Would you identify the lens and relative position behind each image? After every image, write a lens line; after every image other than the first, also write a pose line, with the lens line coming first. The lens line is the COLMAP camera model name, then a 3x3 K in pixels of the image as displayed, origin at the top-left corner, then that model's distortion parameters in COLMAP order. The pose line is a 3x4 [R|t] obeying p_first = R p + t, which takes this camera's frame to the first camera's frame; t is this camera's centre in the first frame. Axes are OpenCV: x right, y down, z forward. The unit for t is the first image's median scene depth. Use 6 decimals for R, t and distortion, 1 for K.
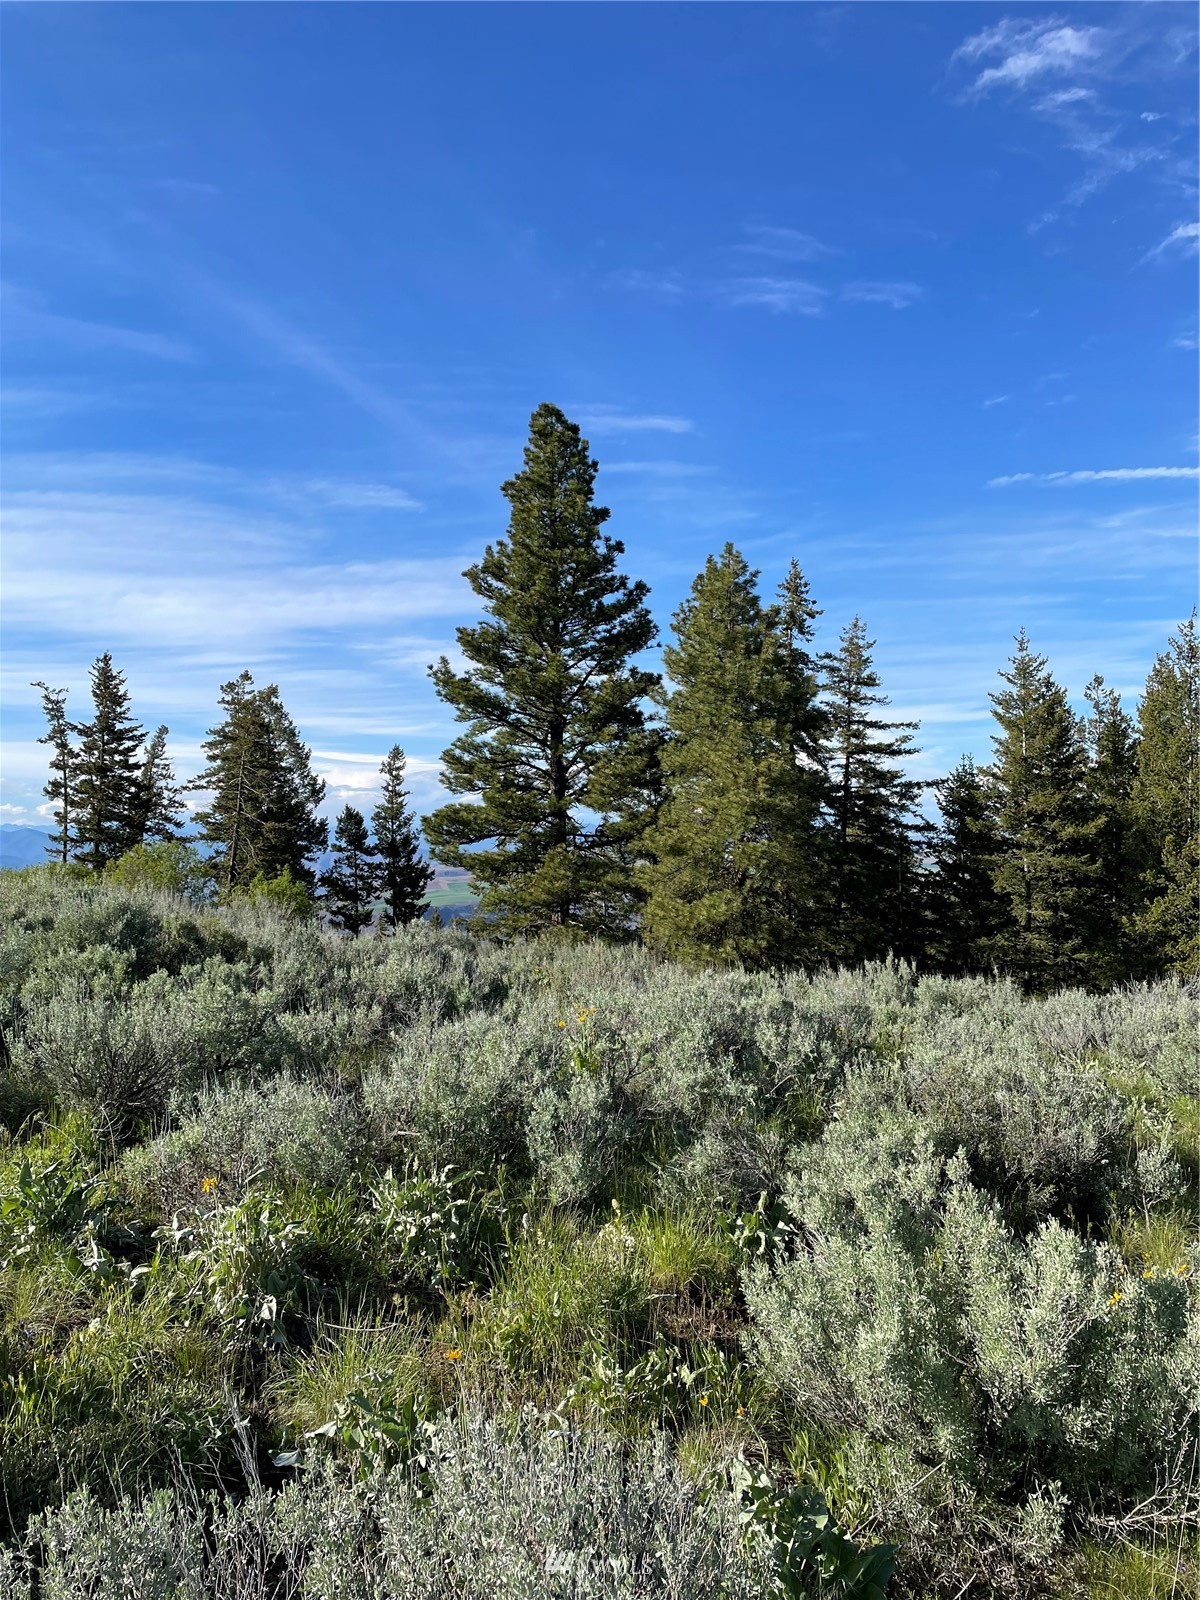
lens RADIAL K [[1141.9, 0, 611.4], [0, 1141.9, 756.4], [0, 0, 1]] dist [0.048371, -0.078725]
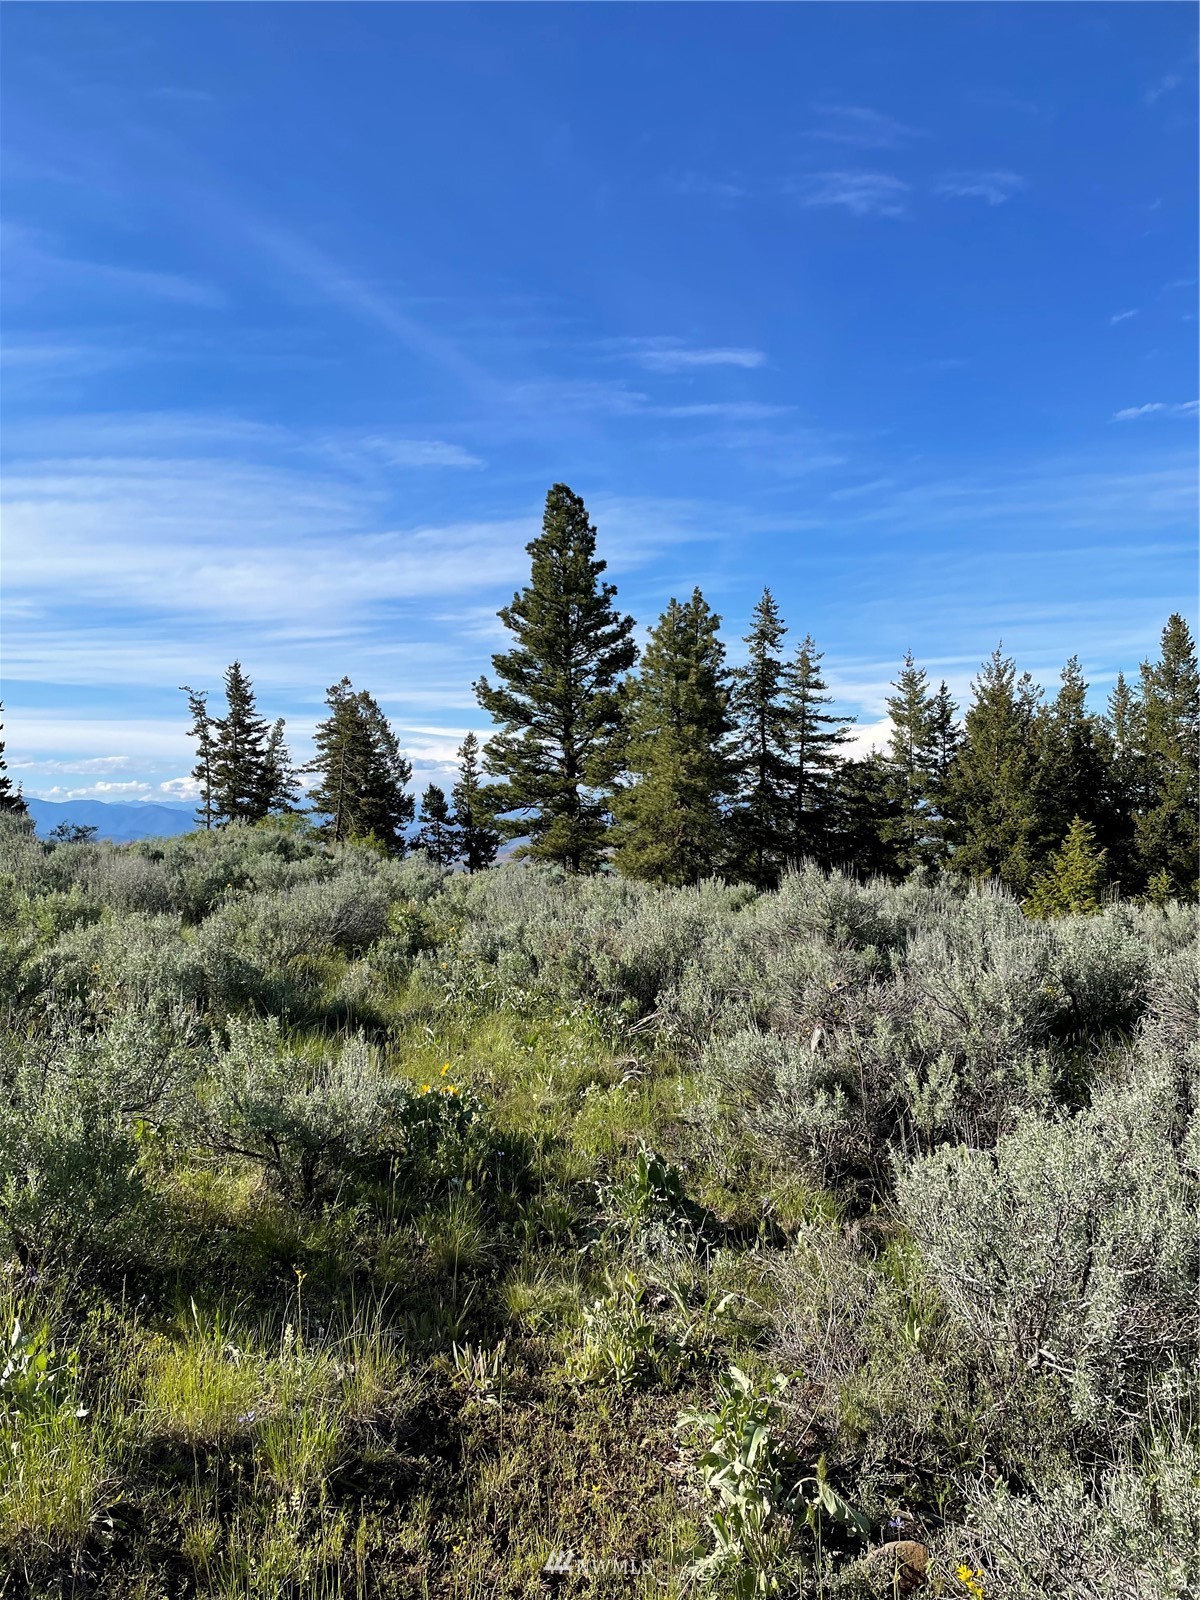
lens RADIAL K [[1141.9, 0, 611.4], [0, 1141.9, 756.4], [0, 0, 1]] dist [0.048371, -0.078725]
pose [[0.995927, -0.008897, -0.089720, 0.107036], [0.010953, 0.999688, 0.022453, -0.017106], [0.089492, -0.023344, 0.995714, -0.290475]]
